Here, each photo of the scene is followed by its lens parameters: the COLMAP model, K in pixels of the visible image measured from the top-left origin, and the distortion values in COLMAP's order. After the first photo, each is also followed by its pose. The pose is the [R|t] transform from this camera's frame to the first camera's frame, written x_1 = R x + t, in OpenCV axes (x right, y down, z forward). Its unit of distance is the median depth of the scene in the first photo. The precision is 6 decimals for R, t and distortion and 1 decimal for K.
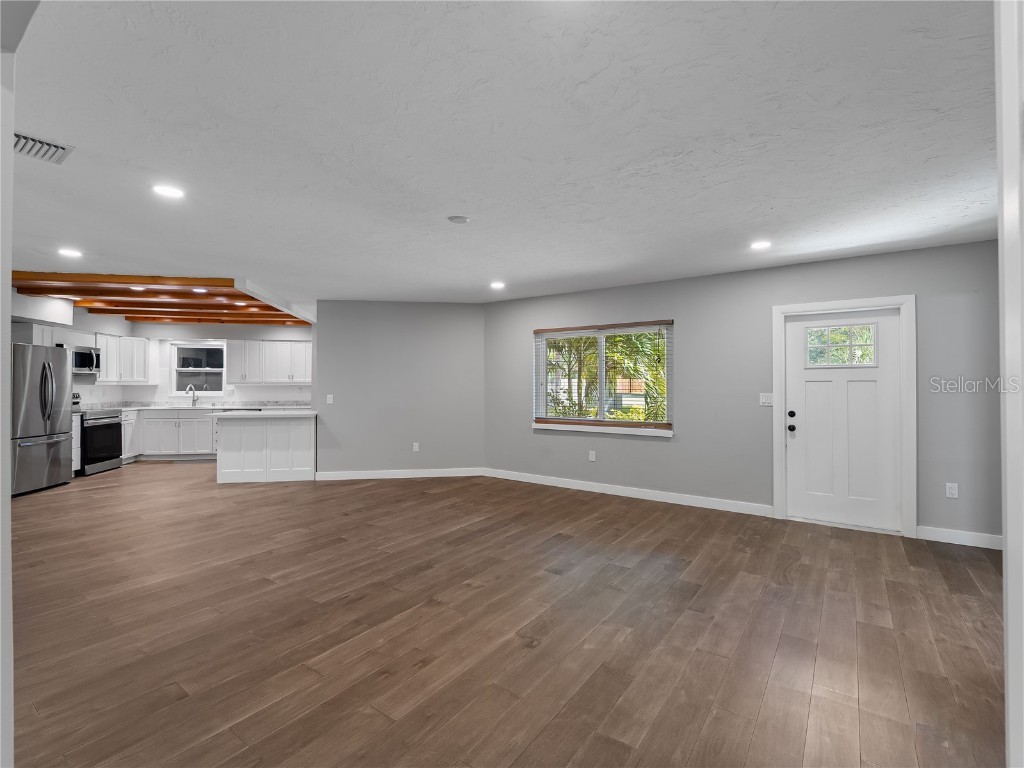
lens RADIAL K [[471.1, 0, 510.6], [0, 471.1, 379.5], [0, 0, 1]] dist [0.000216, -0.001375]
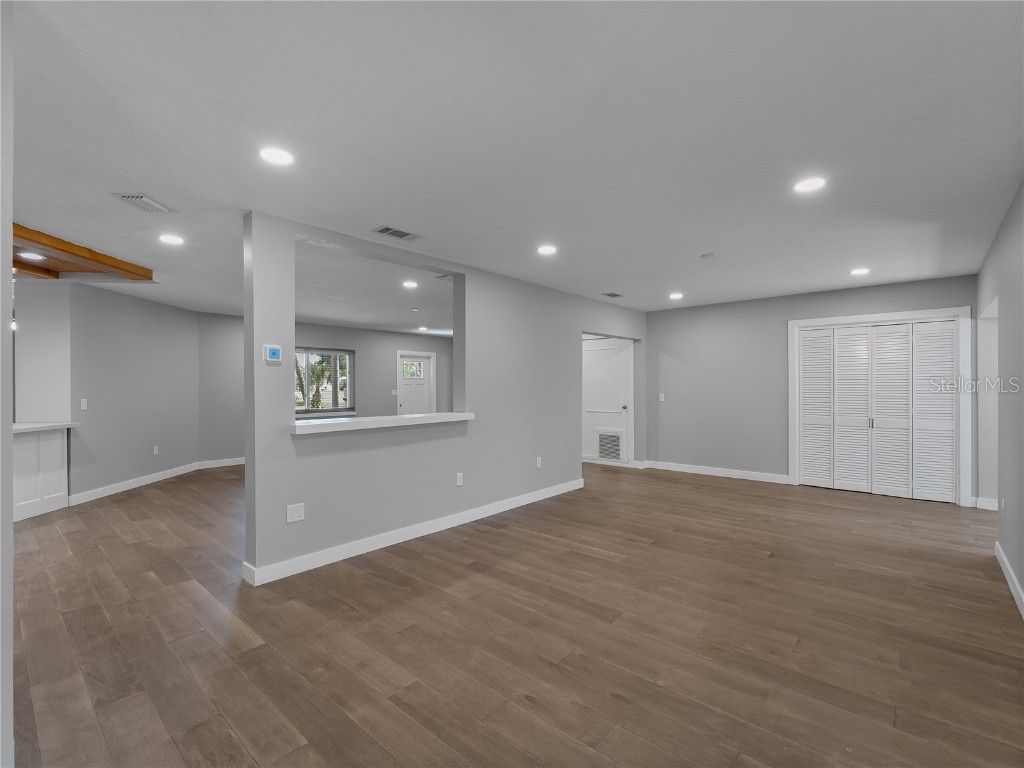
lens RADIAL K [[466.1, 0, 515.6], [0, 466.1, 388.2], [0, 0, 1]] dist [-0.000246, -0.001856]
pose [[0.102512, -0.008254, 0.994698, -1.066156], [-0.008664, 0.999920, 0.009190, 0.000042], [-0.994694, -0.009560, 0.102432, 0.162382]]
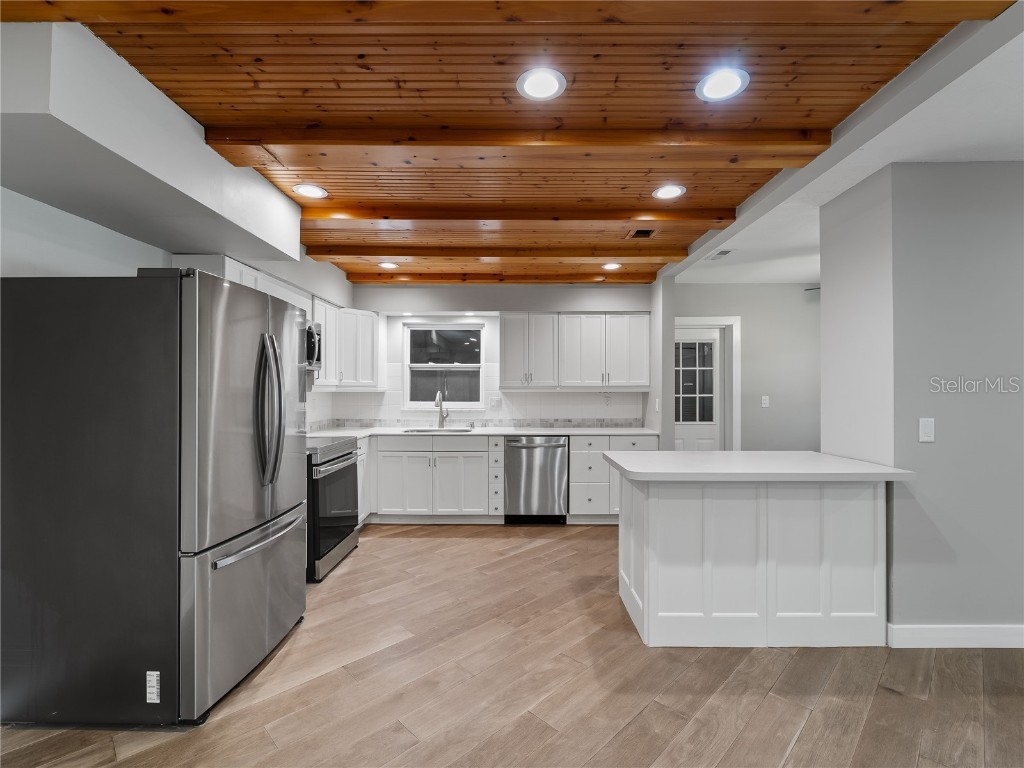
lens RADIAL K [[466.1, 0, 515.6], [0, 466.1, 388.2], [0, 0, 1]] dist [-0.000246, -0.001856]
pose [[0.985744, -0.002432, -0.168235, -0.614309], [0.003404, 0.999979, 0.005485, 0.005699], [0.168218, -0.005979, 0.985732, 0.559479]]
